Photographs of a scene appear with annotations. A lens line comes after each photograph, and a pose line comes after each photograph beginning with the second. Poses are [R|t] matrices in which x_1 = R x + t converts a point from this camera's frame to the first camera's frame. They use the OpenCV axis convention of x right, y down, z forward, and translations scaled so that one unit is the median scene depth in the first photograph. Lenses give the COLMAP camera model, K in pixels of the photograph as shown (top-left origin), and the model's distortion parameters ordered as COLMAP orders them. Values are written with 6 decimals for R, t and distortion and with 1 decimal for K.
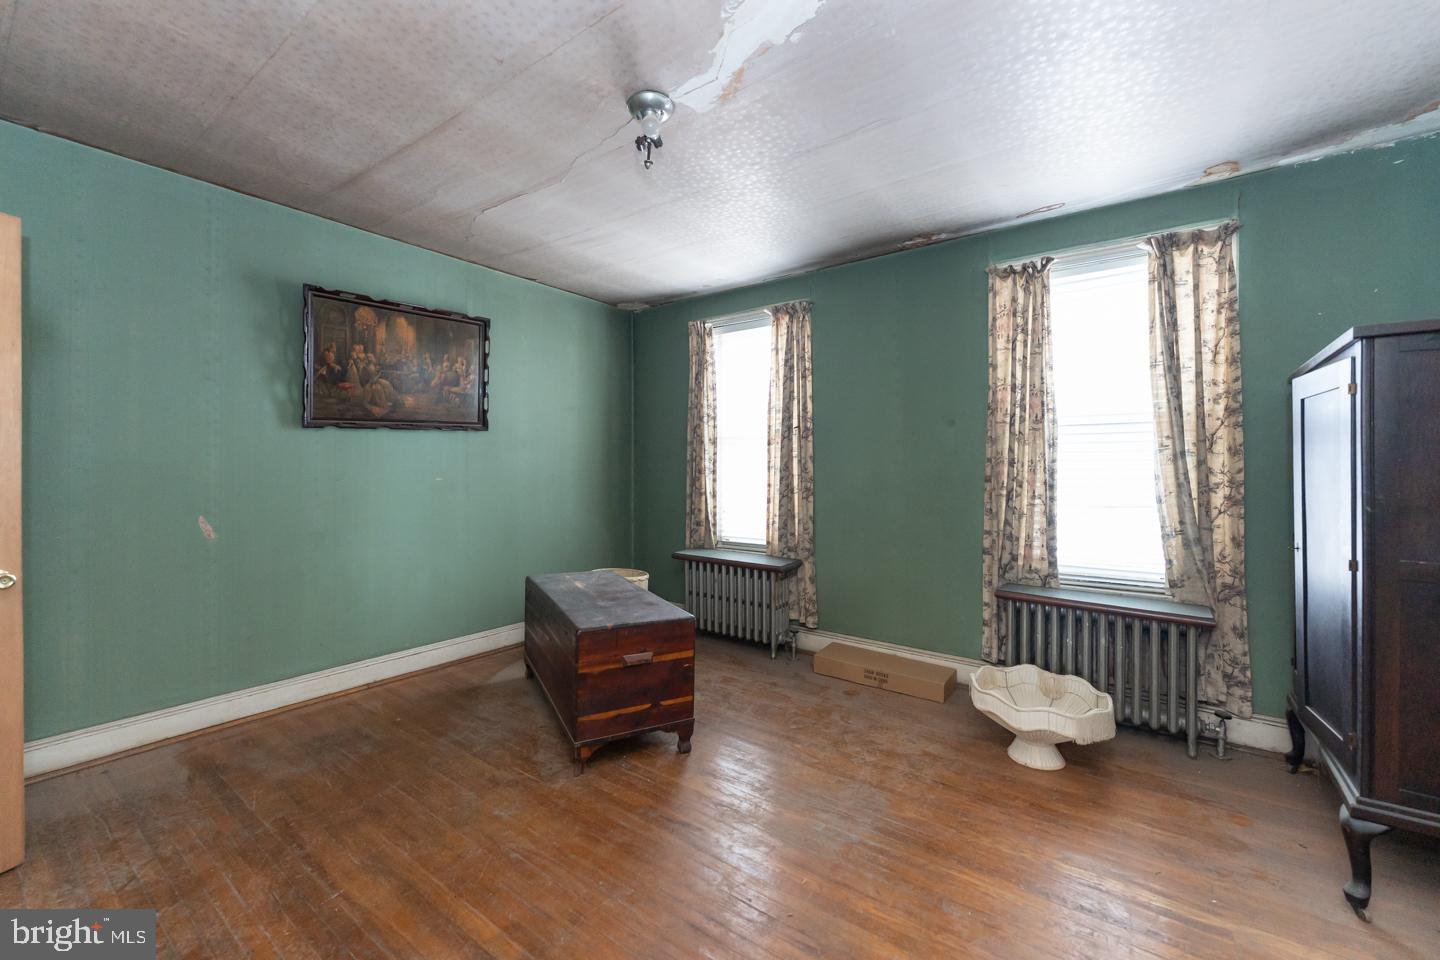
lens RADIAL K [[577.2, 0, 713.4], [0, 577.2, 469.2], [0, 0, 1]] dist [-0.001114, 0.000834]
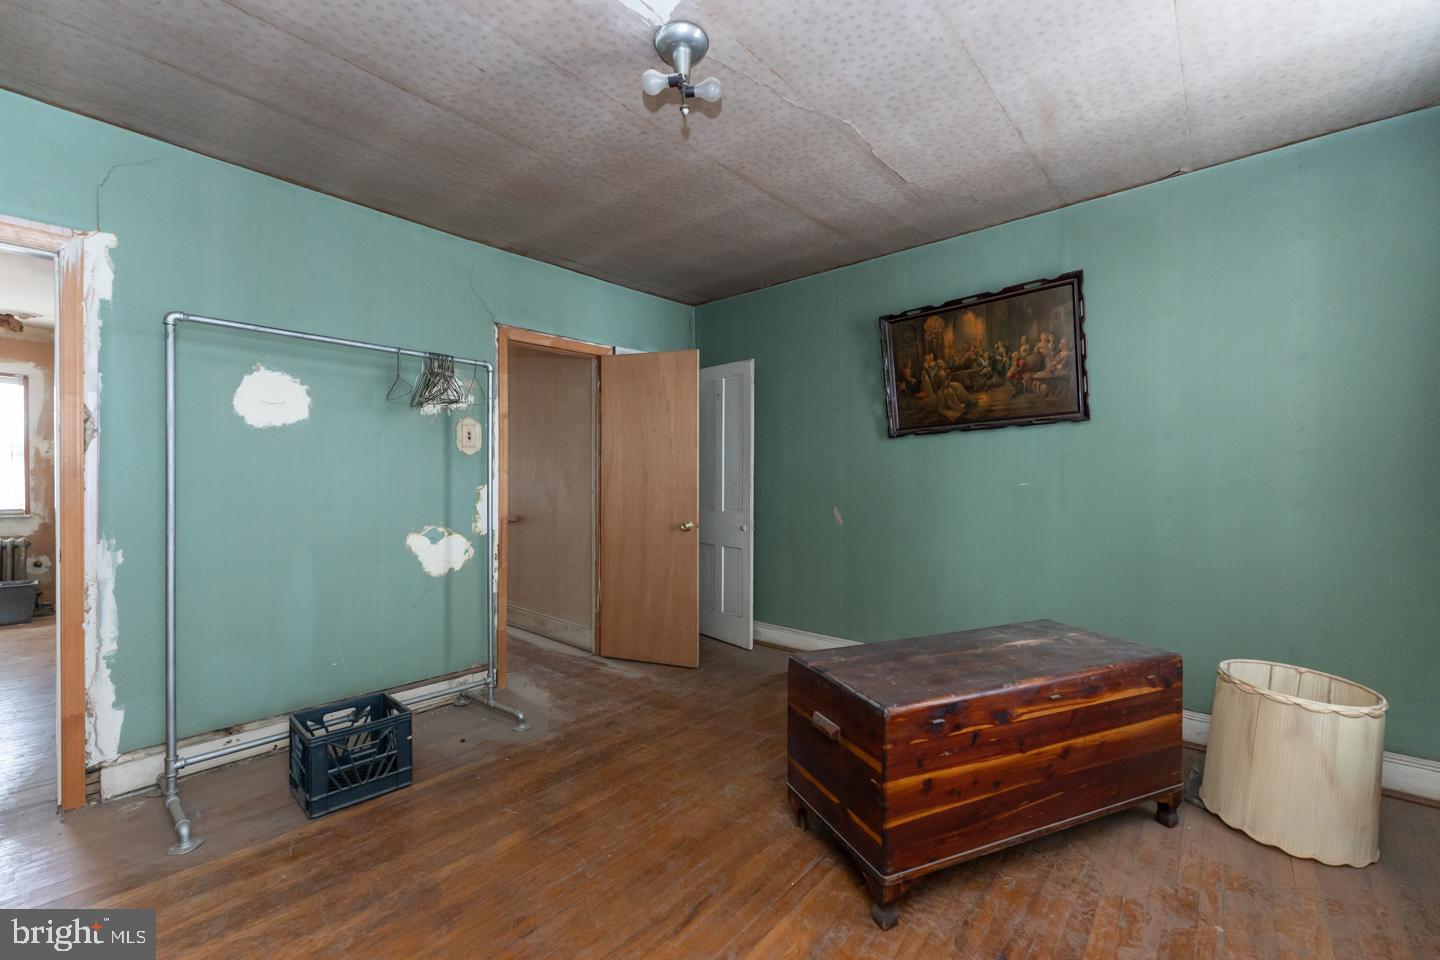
lens RADIAL K [[577.2, 0, 717.1], [0, 577.2, 476.3], [0, 0, 1]] dist [-0.001114, 0.000834]
pose [[-0.083095, -0.005141, -0.996528, 0.454090], [-0.003874, 0.999981, -0.004836, 0.012187], [0.996534, 0.003459, -0.083113, 0.693617]]
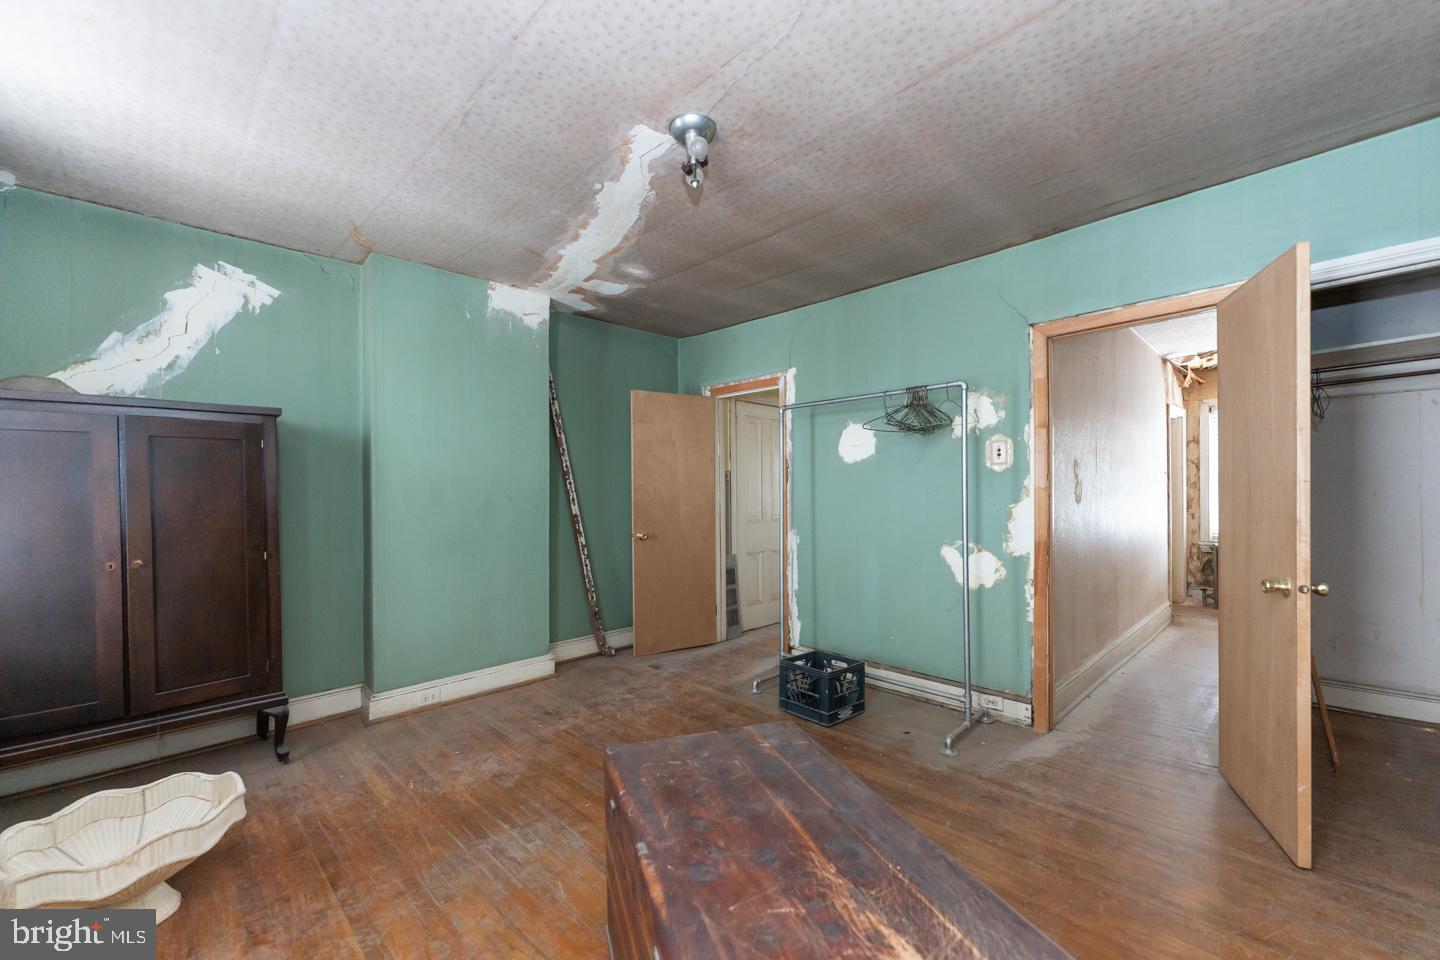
lens RADIAL K [[577.2, 0, 712.7], [0, 577.2, 492.3], [0, 0, 1]] dist [-0.001114, 0.000834]
pose [[-0.988101, 0.008148, 0.153588, -0.178571], [0.008259, 0.999966, 0.000086, 0.002039], [-0.153582, 0.001354, -0.988135, 1.220382]]
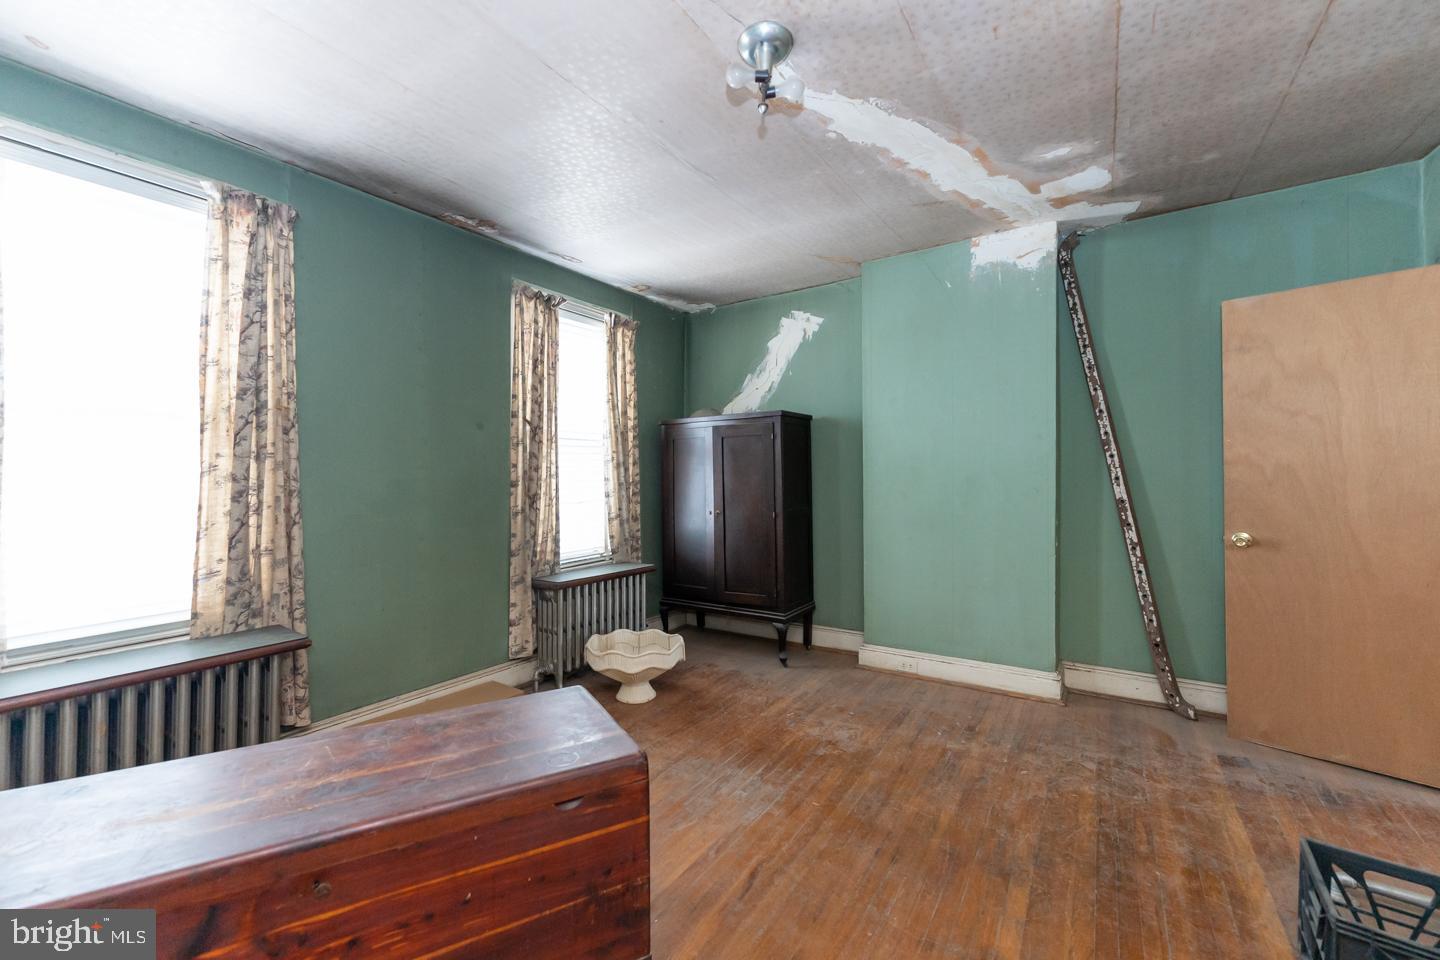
lens RADIAL K [[577.2, 0, 715.9], [0, 577.2, 468.4], [0, 0, 1]] dist [-0.001114, 0.000834]
pose [[-0.050056, 0.007909, 0.998715, -0.581401], [0.009898, 0.999923, -0.007423, 0.000276], [-0.998697, 0.009513, -0.050131, 0.686261]]
